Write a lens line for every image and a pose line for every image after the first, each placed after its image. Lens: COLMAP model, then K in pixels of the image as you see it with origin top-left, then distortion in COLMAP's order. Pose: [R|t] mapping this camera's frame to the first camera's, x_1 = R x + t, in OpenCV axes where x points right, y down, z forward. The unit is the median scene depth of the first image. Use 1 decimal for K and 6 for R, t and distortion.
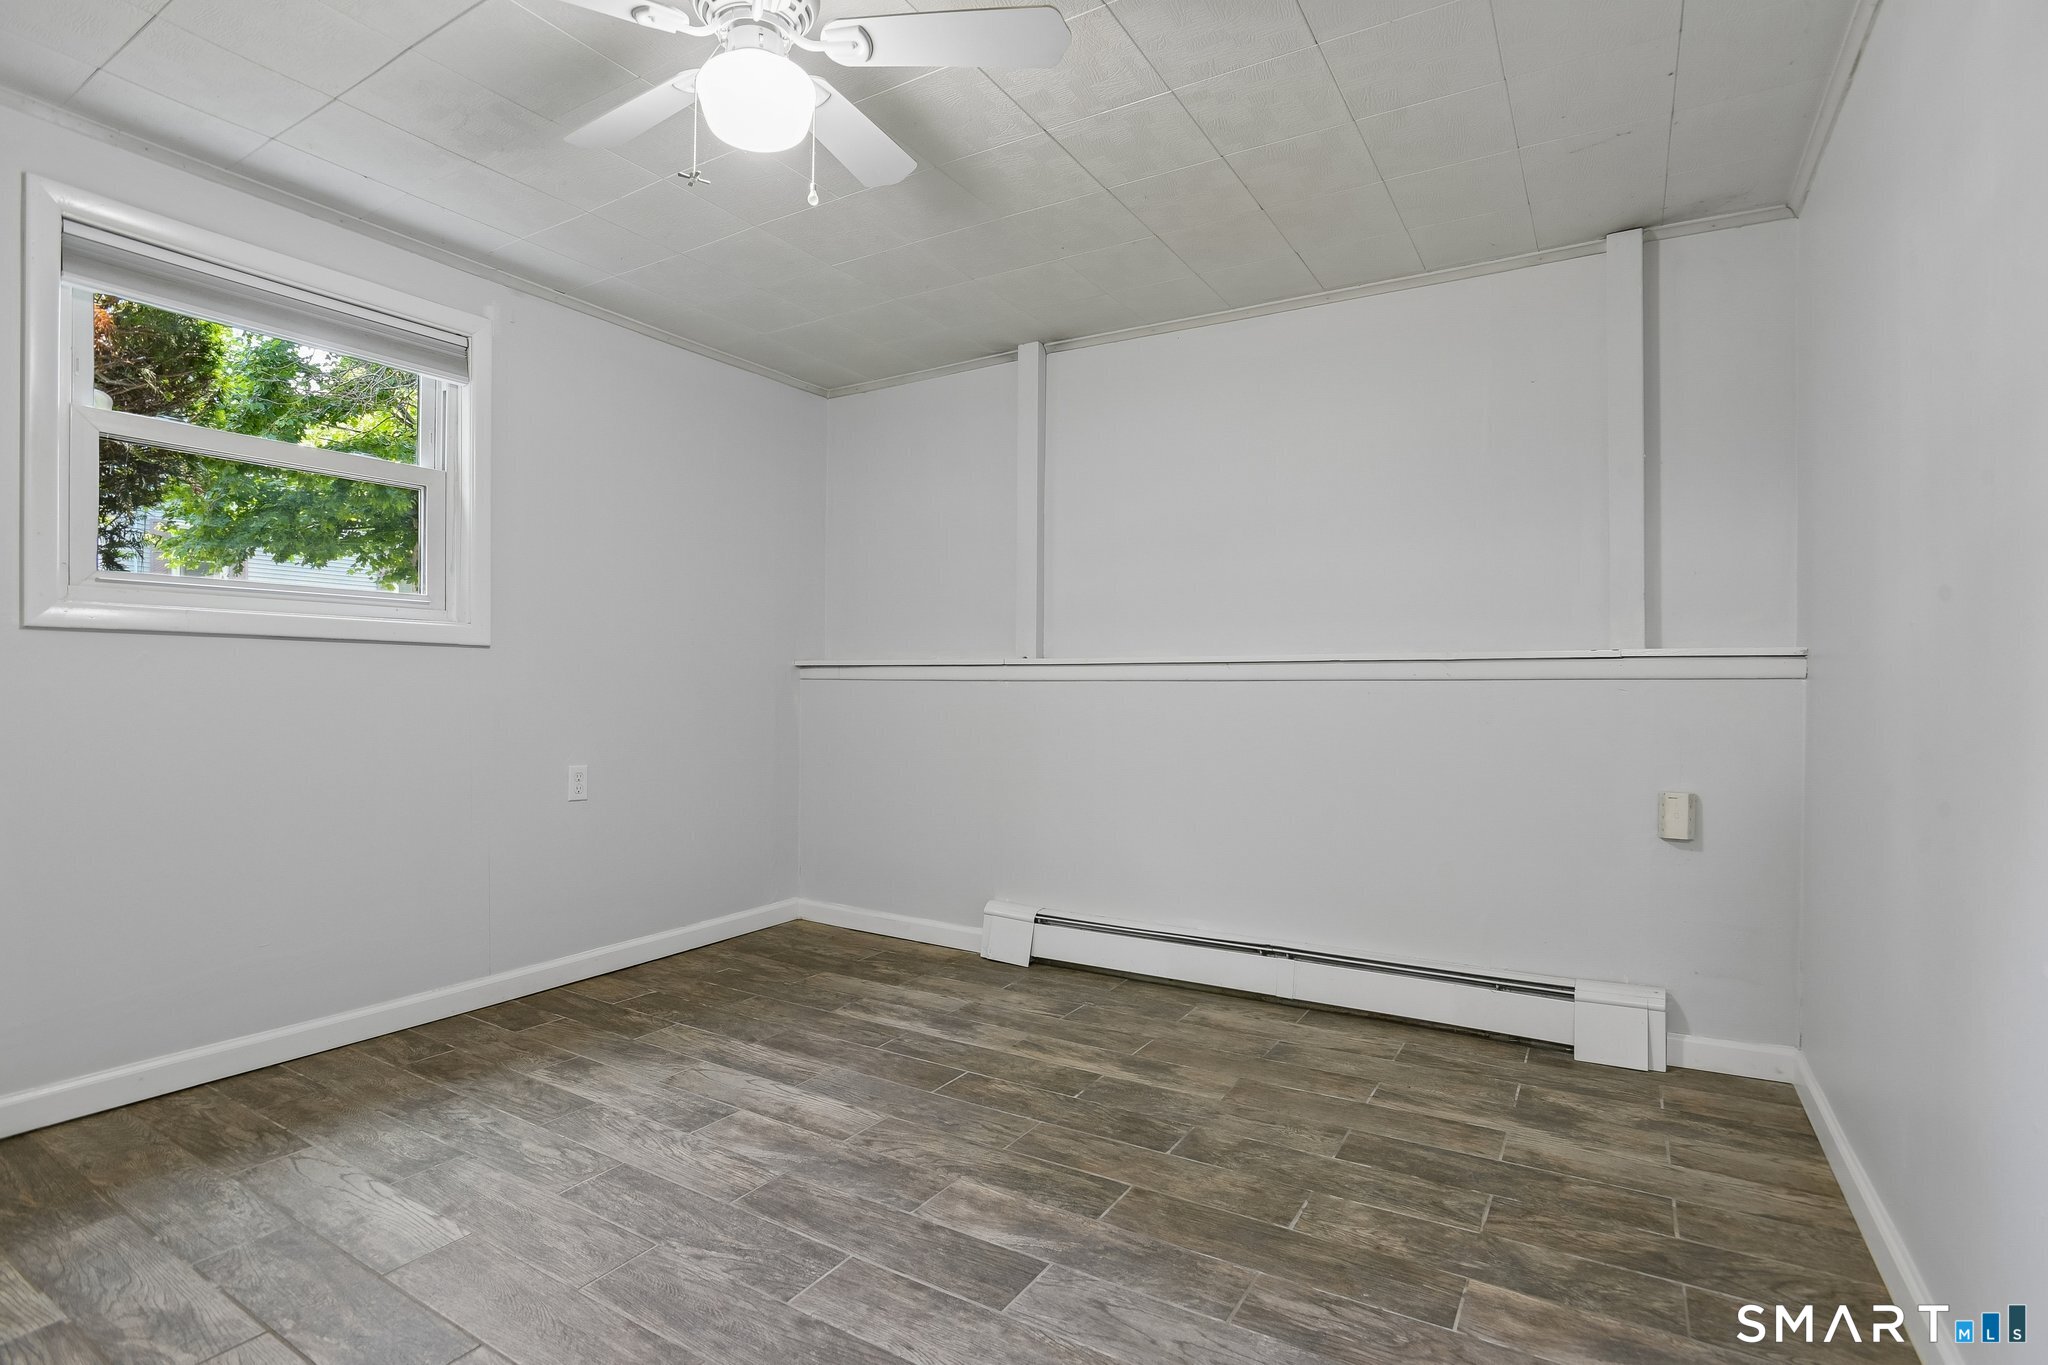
lens RADIAL K [[983.5, 0, 1022.6], [0, 983.5, 688.5], [0, 0, 1]] dist [-0.061826, 0.016723]
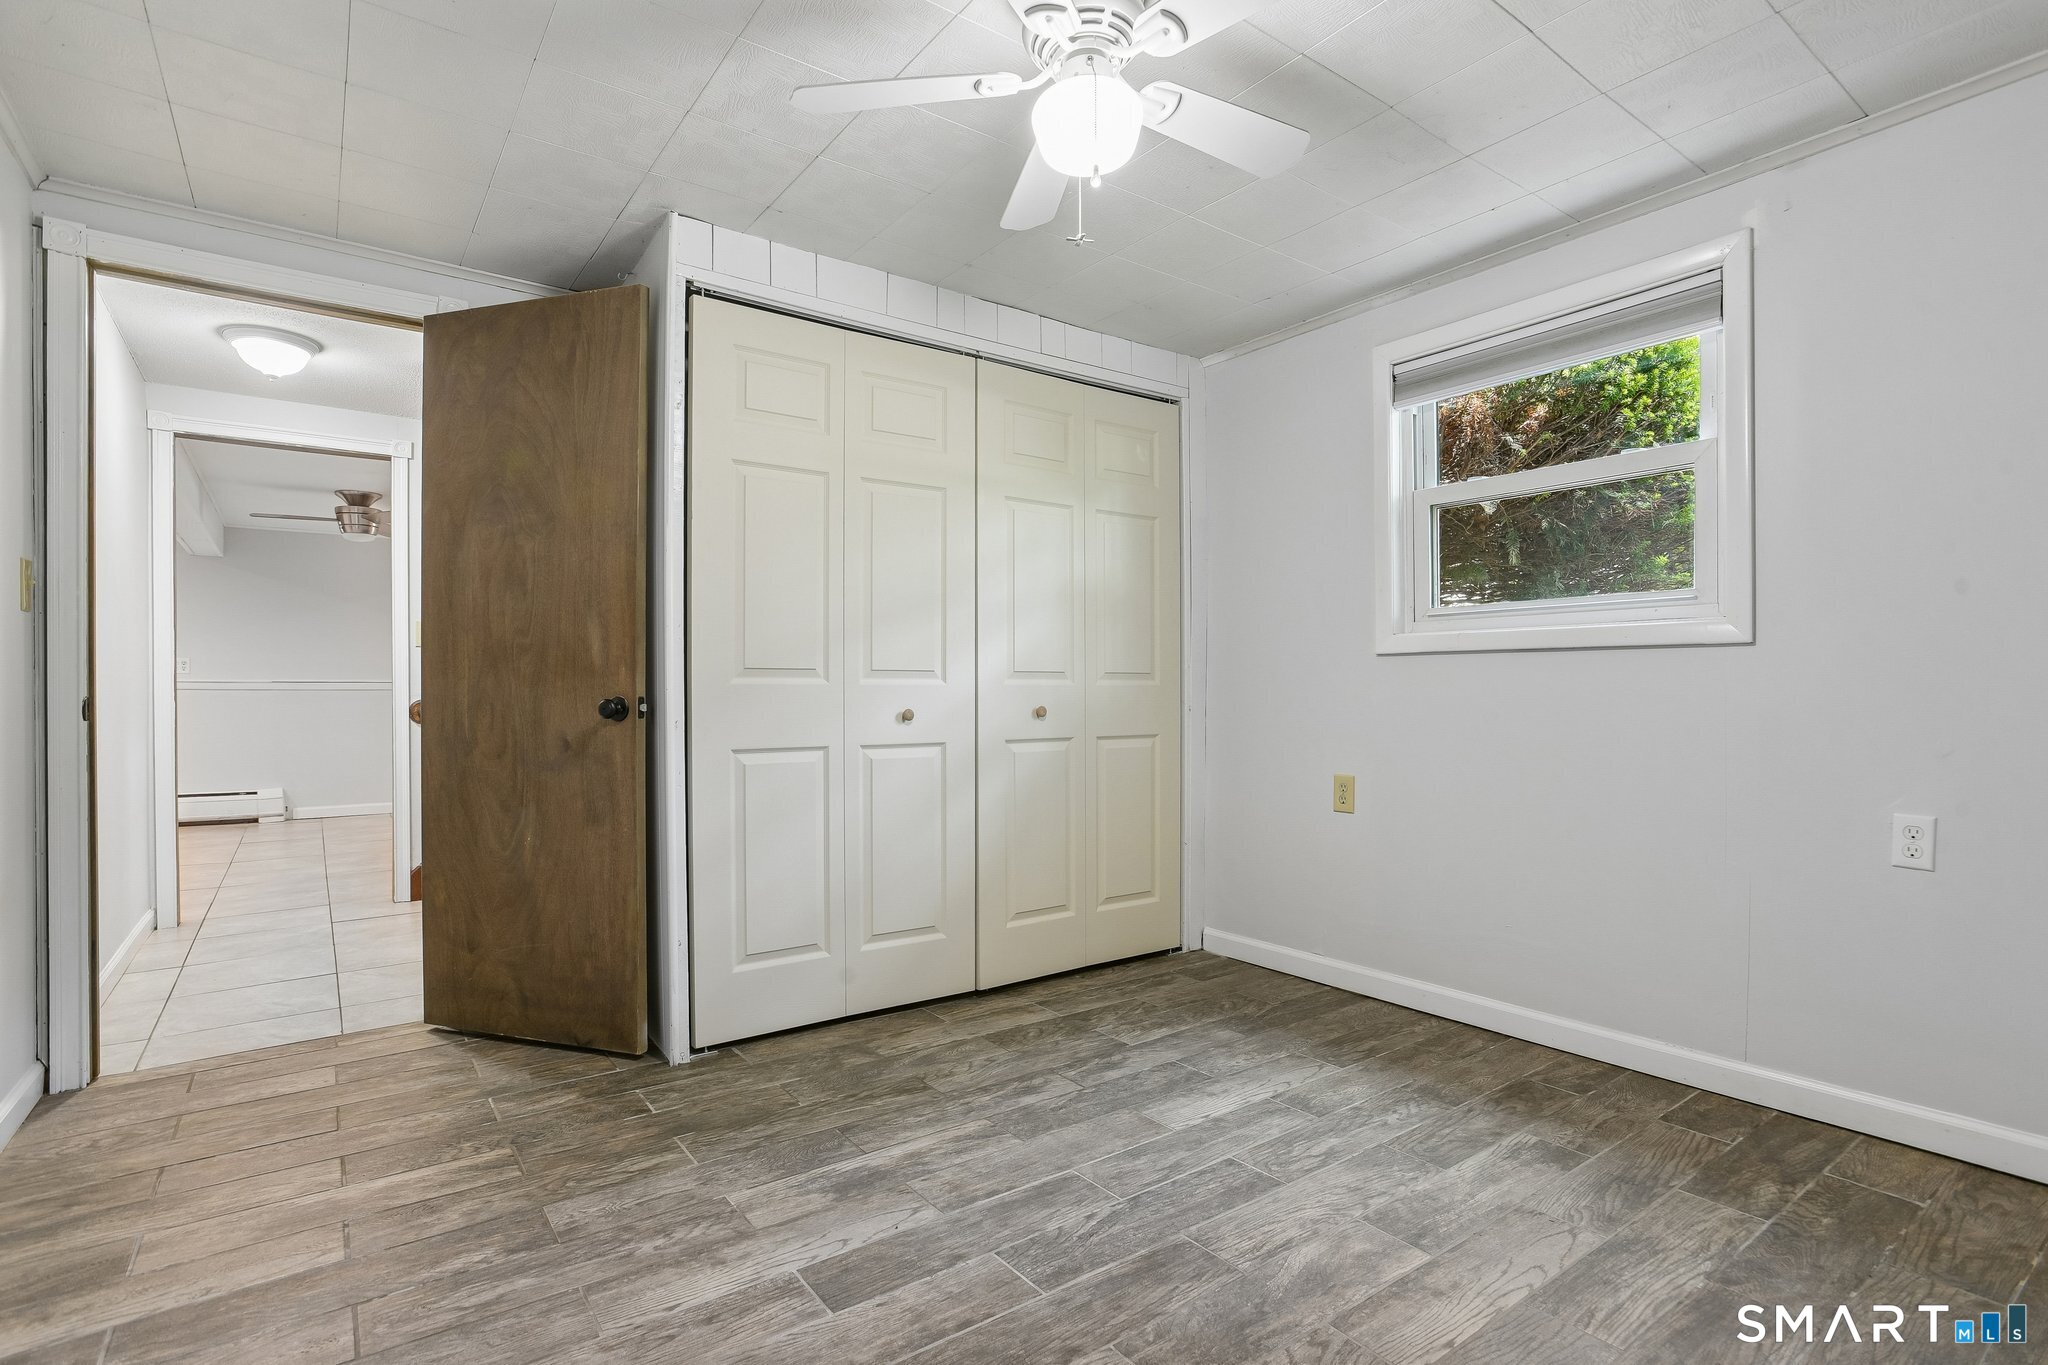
lens RADIAL K [[1002.3, 0, 1024.0], [0, 1002.3, 682.5], [0, 0, 1]] dist [-0.053578, 0.020771]
pose [[-0.387450, -0.012257, -0.921809, 0.535983], [-0.001775, 0.999920, -0.012549, -0.000819], [0.921889, -0.003225, -0.387441, 0.994816]]
